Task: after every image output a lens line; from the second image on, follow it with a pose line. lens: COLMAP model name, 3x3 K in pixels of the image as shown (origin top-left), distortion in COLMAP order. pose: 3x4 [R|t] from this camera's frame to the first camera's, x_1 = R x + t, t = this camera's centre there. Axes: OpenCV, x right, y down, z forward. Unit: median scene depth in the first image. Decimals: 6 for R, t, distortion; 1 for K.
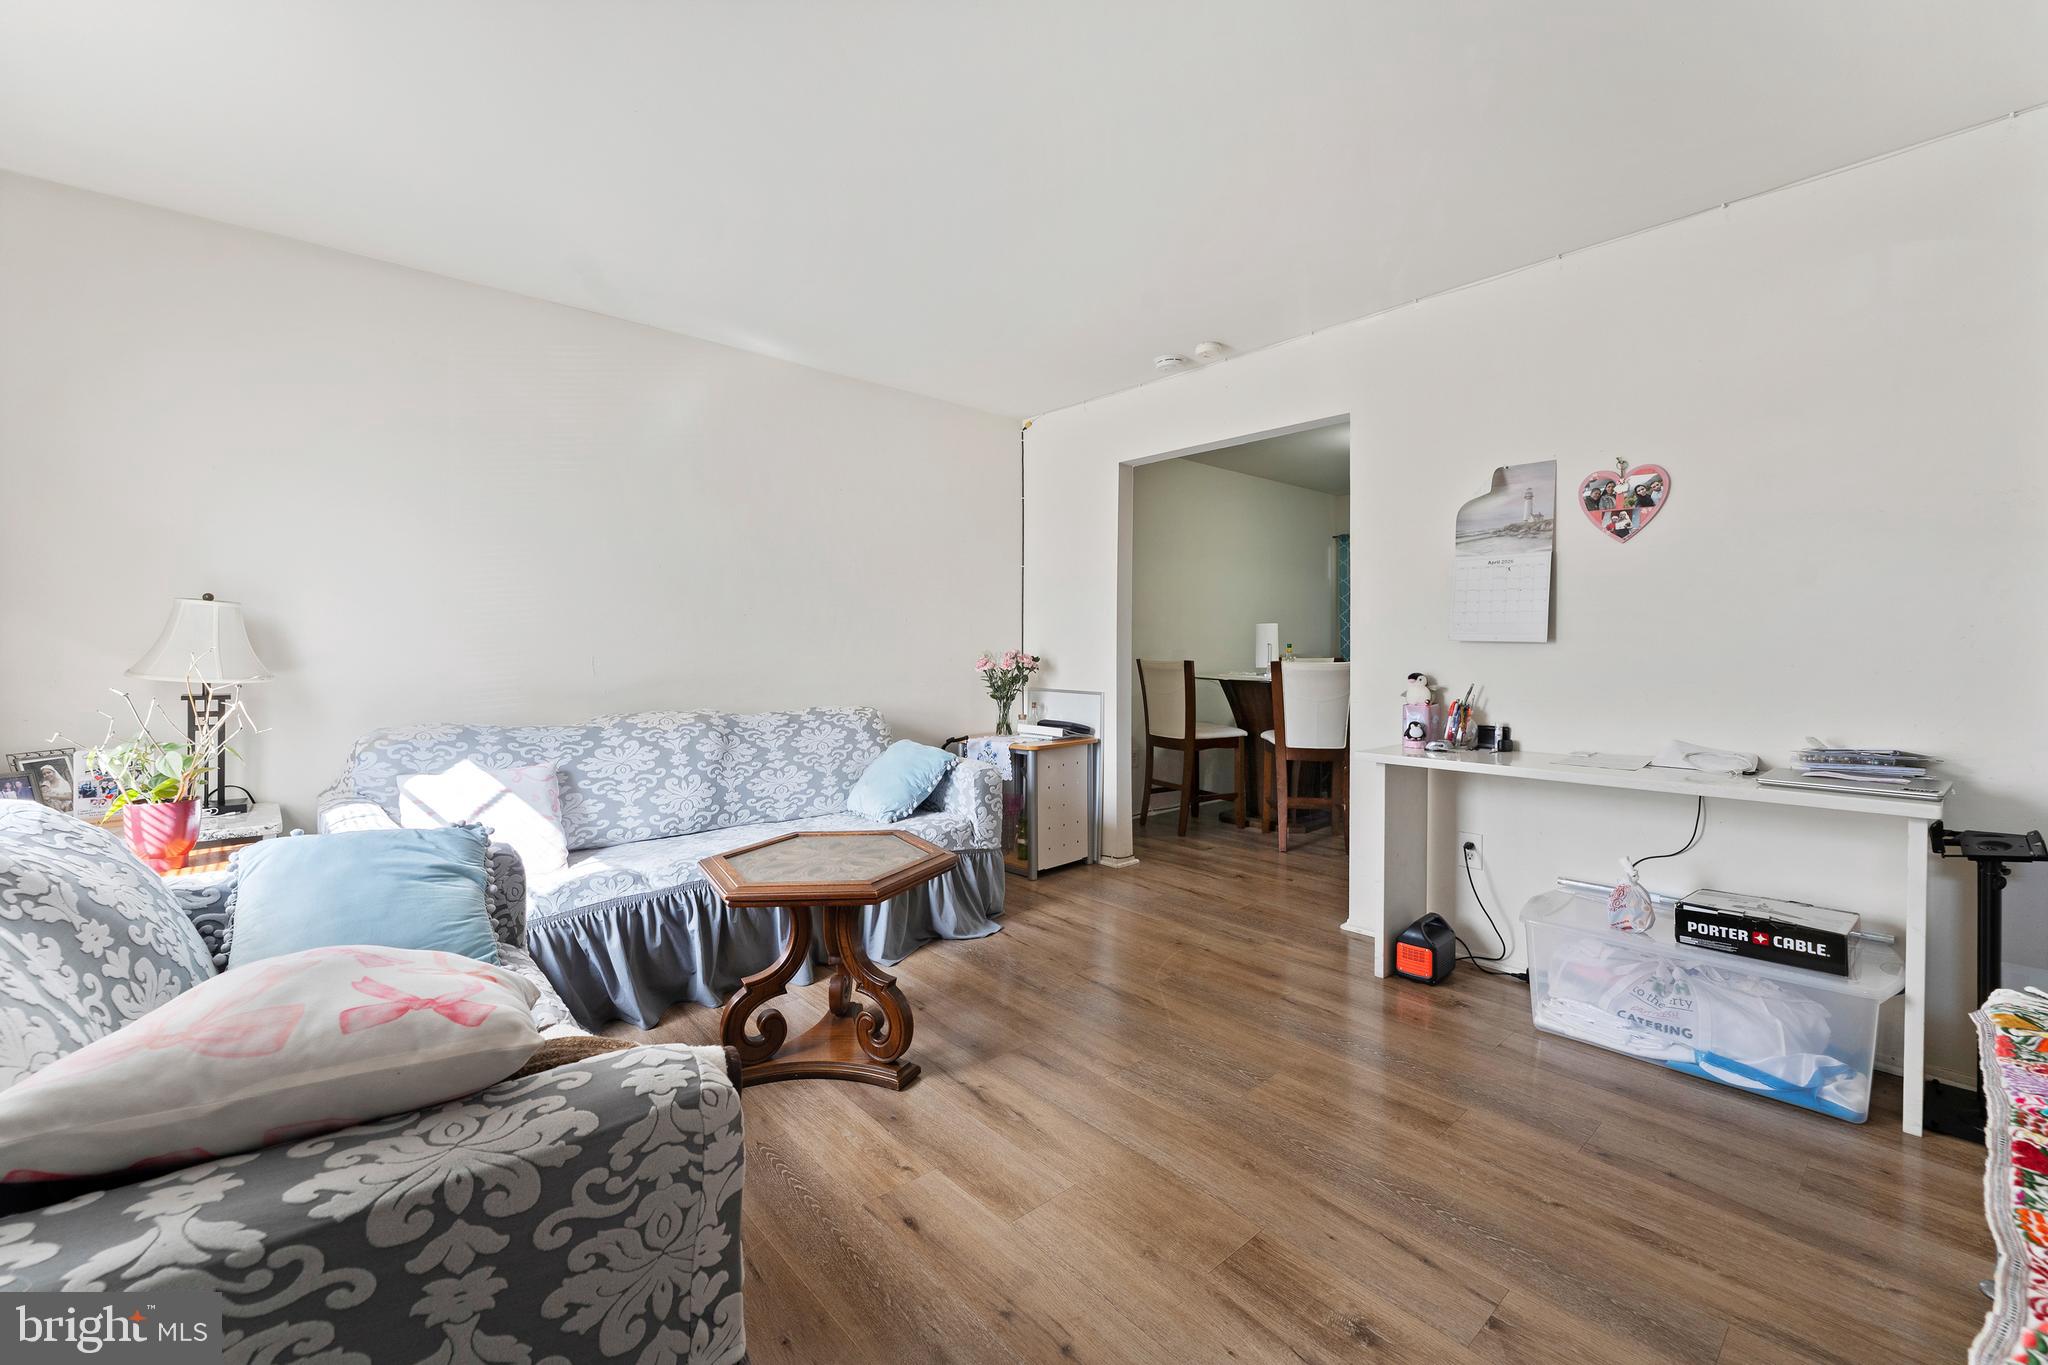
lens RADIAL K [[833.3, 0, 1019.3], [0, 833.3, 651.1], [0, 0, 1]] dist [-0.002748, 0.000190]
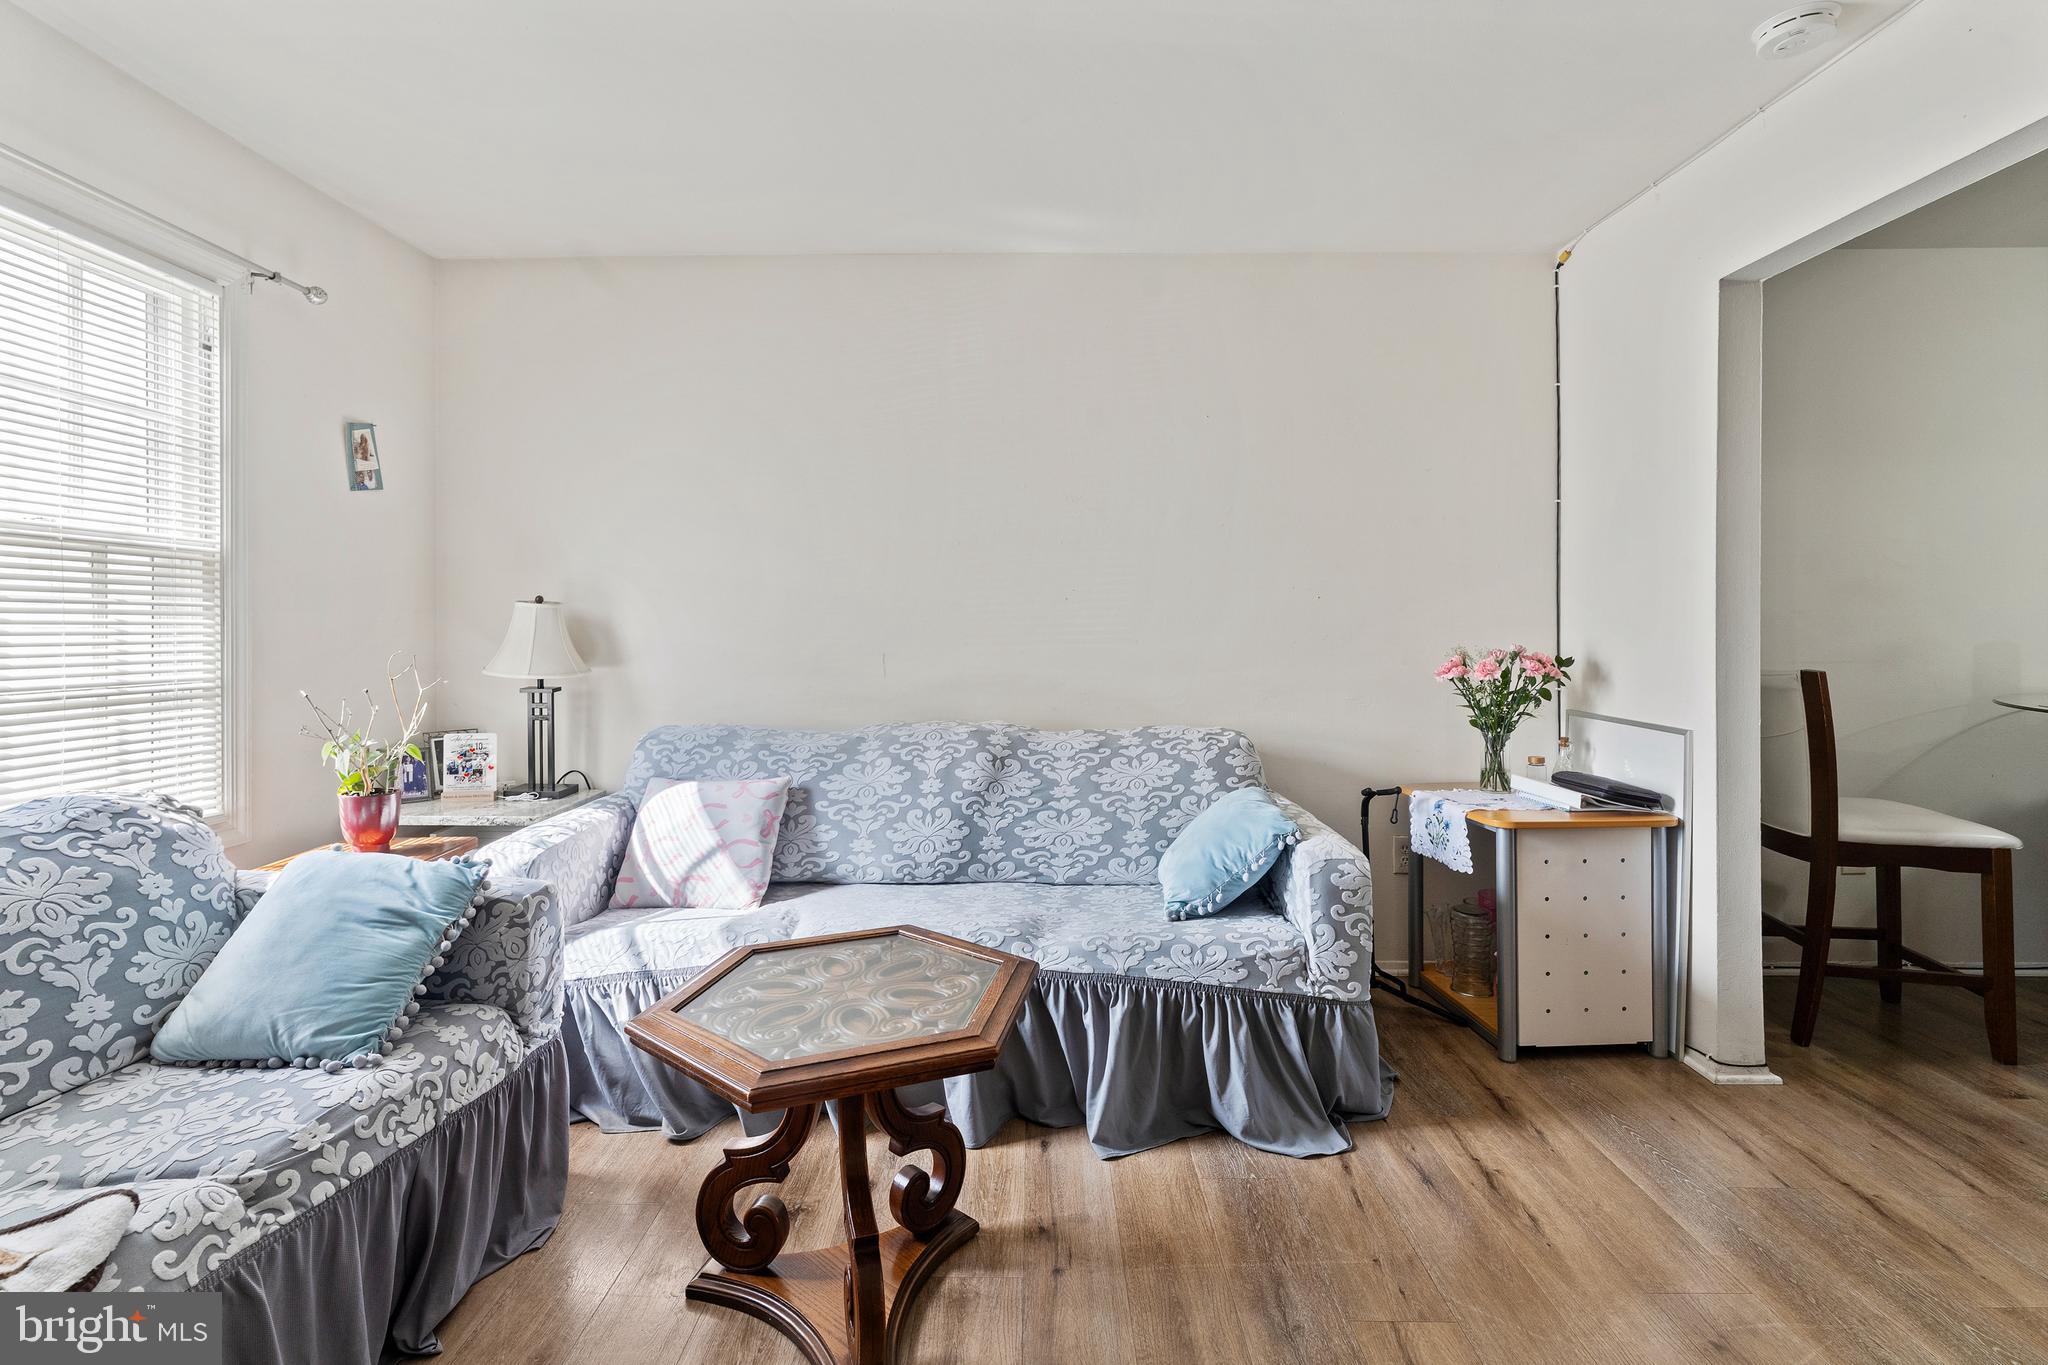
lens RADIAL K [[926.3, 0, 1015.6], [0, 926.3, 625.0], [0, 0, 1]] dist [0.000074, -0.001416]
pose [[0.737752, -0.003746, -0.675061, 0.231885], [0.001610, 0.999992, -0.003789, -0.018544], [0.675070, 0.001709, 0.737752, 0.380648]]
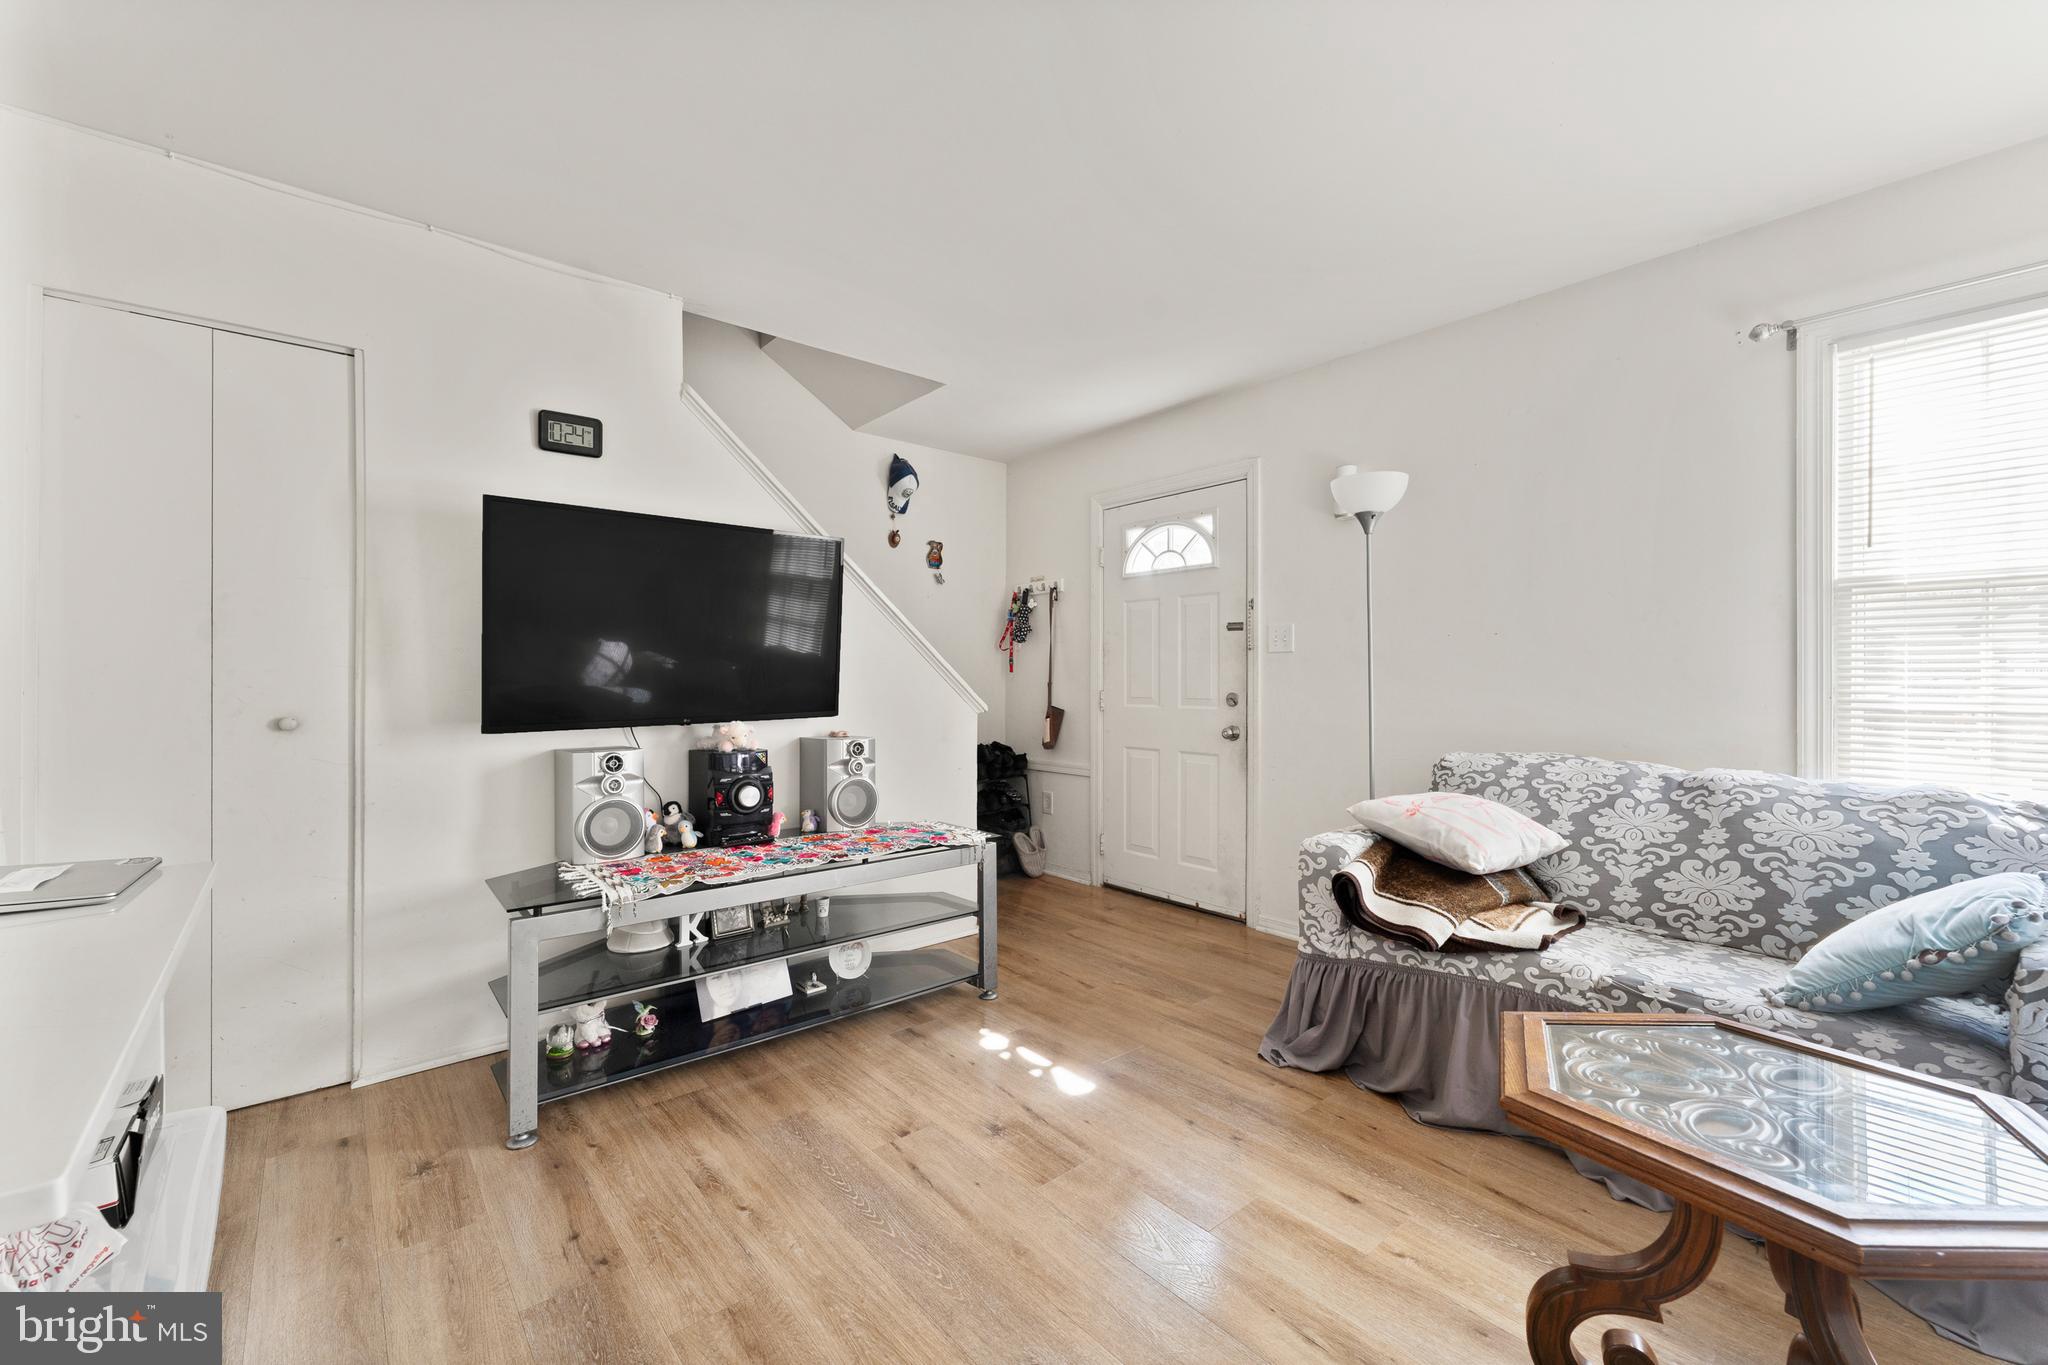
lens RADIAL K [[834.7, 0, 1024.0], [0, 834.7, 682.5], [0, 0, 1]] dist [-0.000040, 0.000244]
pose [[-0.999896, 0.000736, 0.014403, 0.136505], [0.000806, 0.999988, 0.004863, -0.001619], [-0.014399, 0.004874, -0.999884, 1.009339]]
